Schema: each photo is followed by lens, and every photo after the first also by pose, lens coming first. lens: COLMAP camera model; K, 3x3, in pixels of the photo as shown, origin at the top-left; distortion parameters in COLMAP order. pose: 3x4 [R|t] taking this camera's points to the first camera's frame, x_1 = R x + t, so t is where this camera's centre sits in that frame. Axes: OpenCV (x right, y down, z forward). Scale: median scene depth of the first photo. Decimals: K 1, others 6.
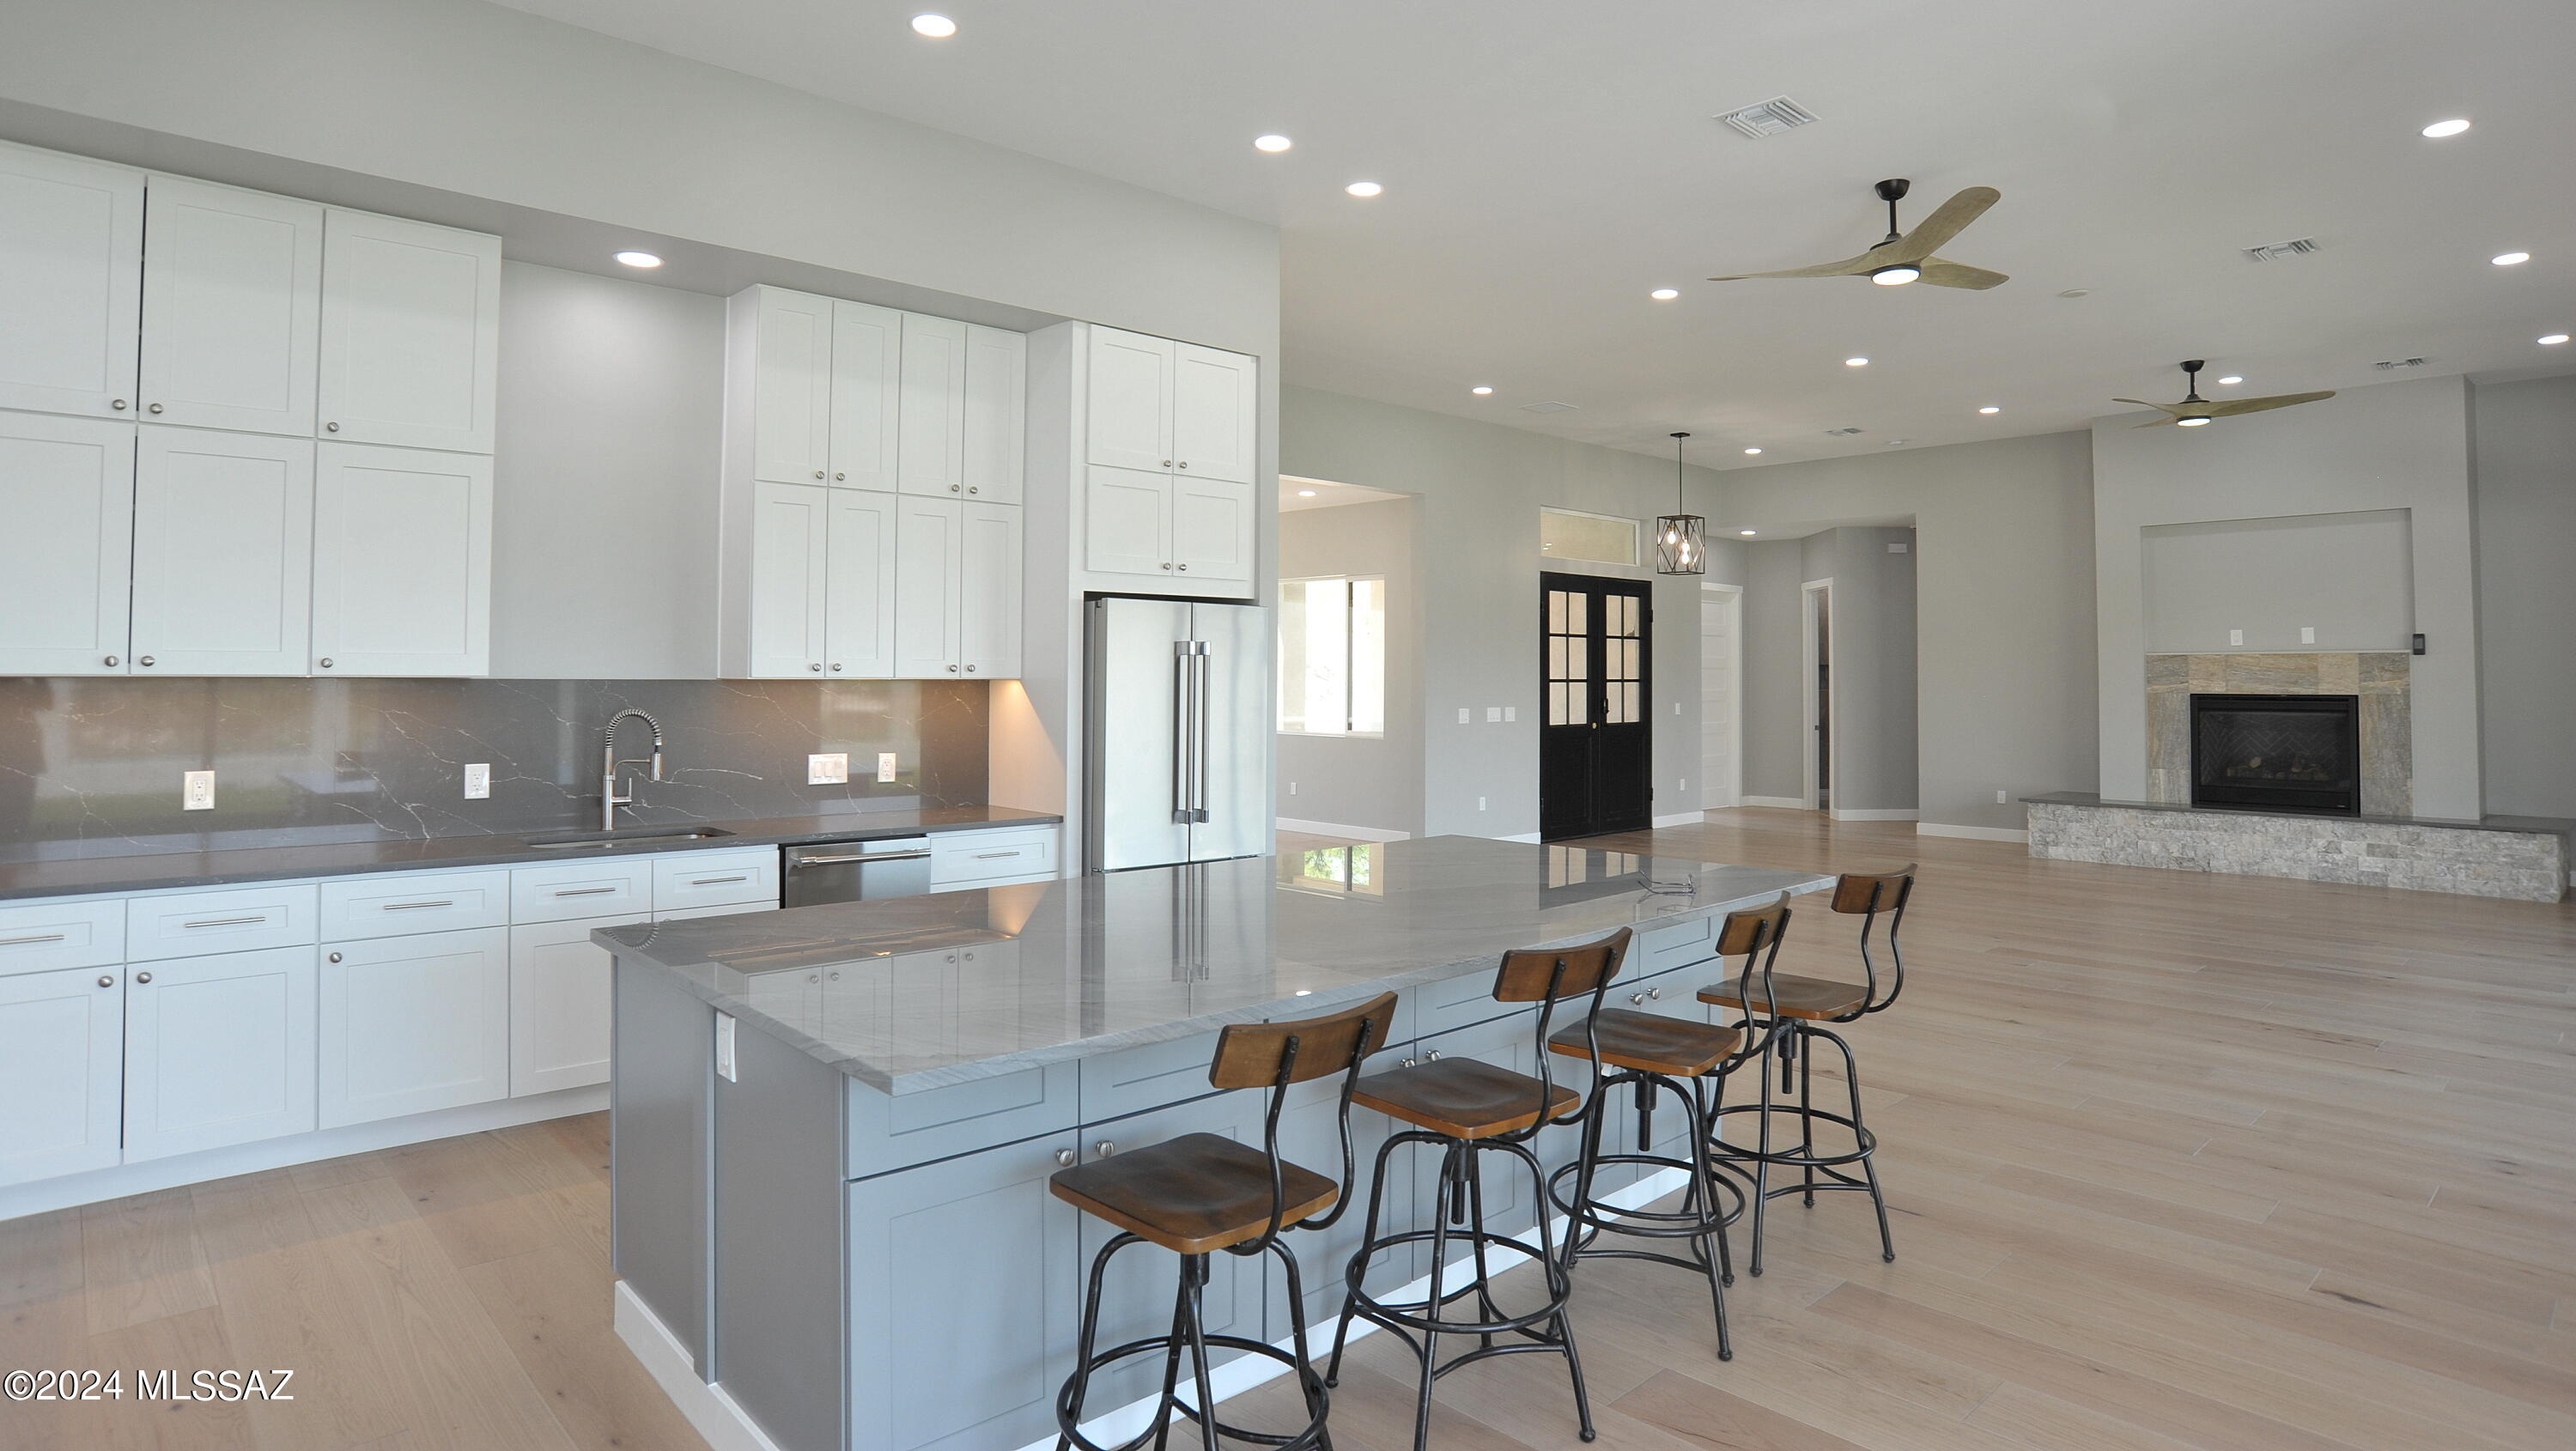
lens RADIAL K [[1452.0, 0, 1369.5], [0, 1452.0, 652.1], [0, 0, 1]] dist [-0.068488, 0.020224]
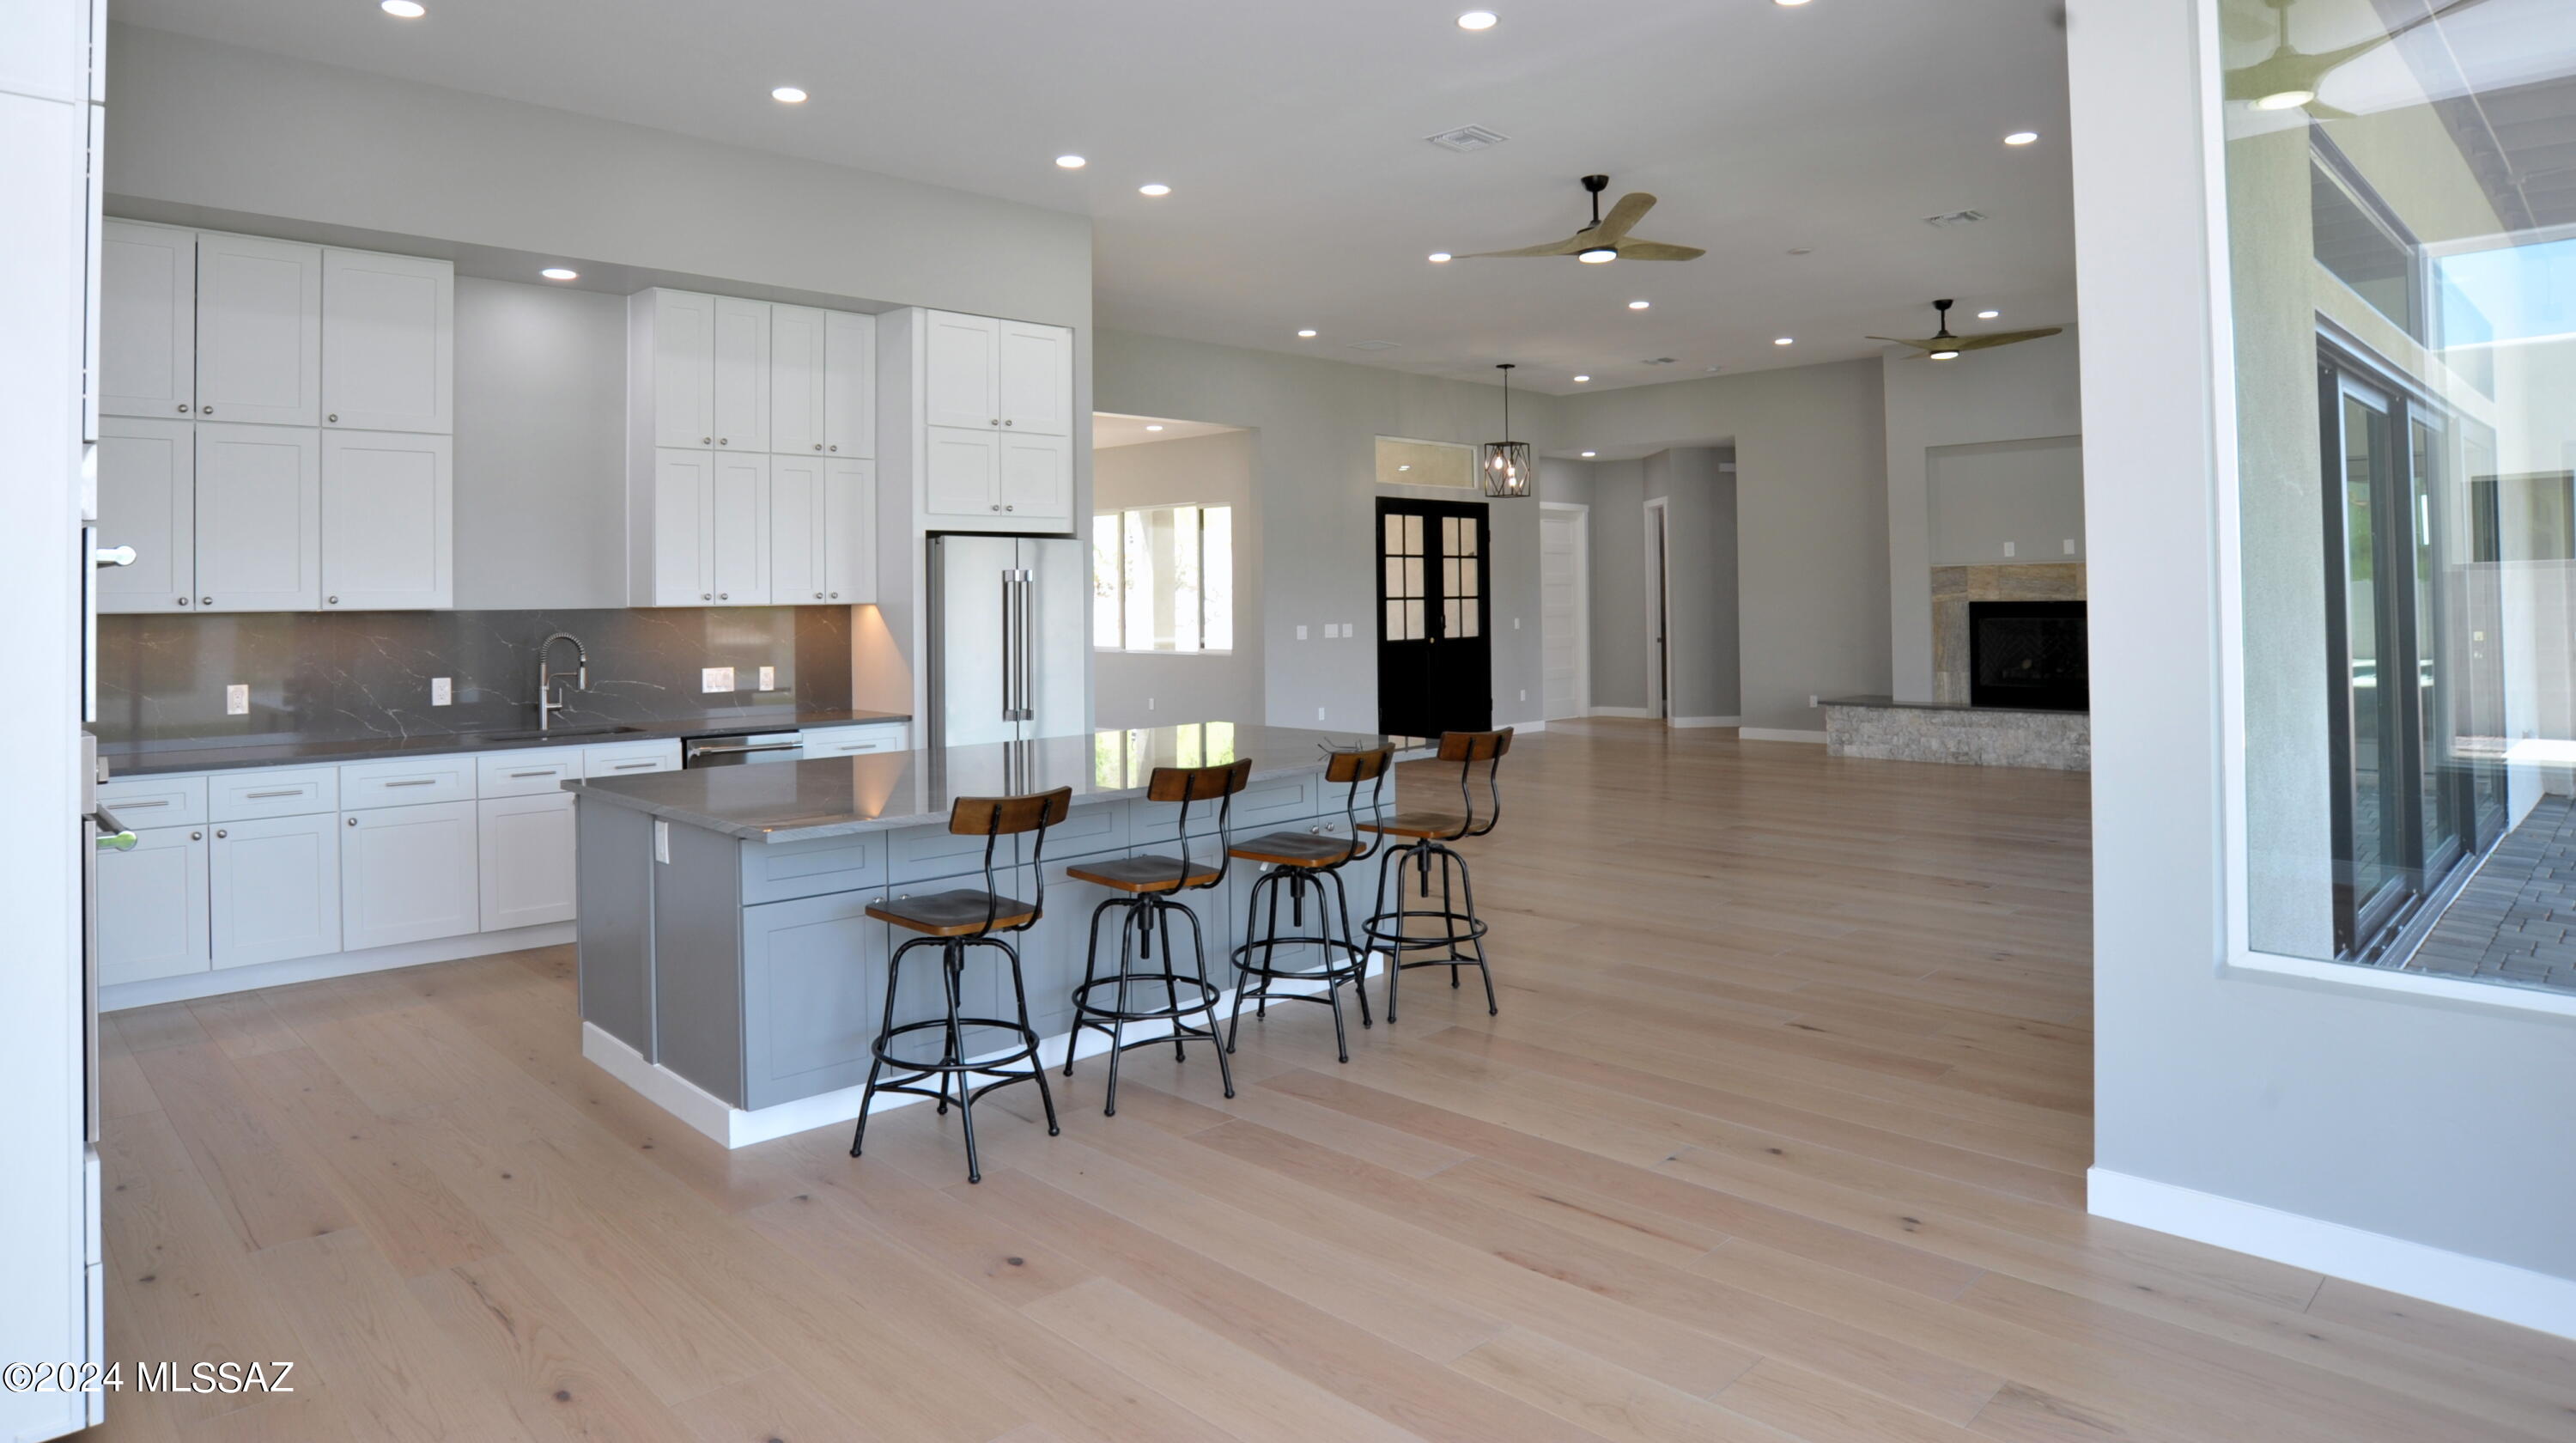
lens RADIAL K [[1537.2, 0, 1282.8], [0, 1537.2, 599.8], [0, 0, 1]] dist [-0.063990, 0.000558]
pose [[0.999874, -0.015850, 0.000888, 0.092148], [0.015832, 0.999711, 0.018074, -0.002313], [-0.001175, -0.018058, 0.999836, -0.262935]]
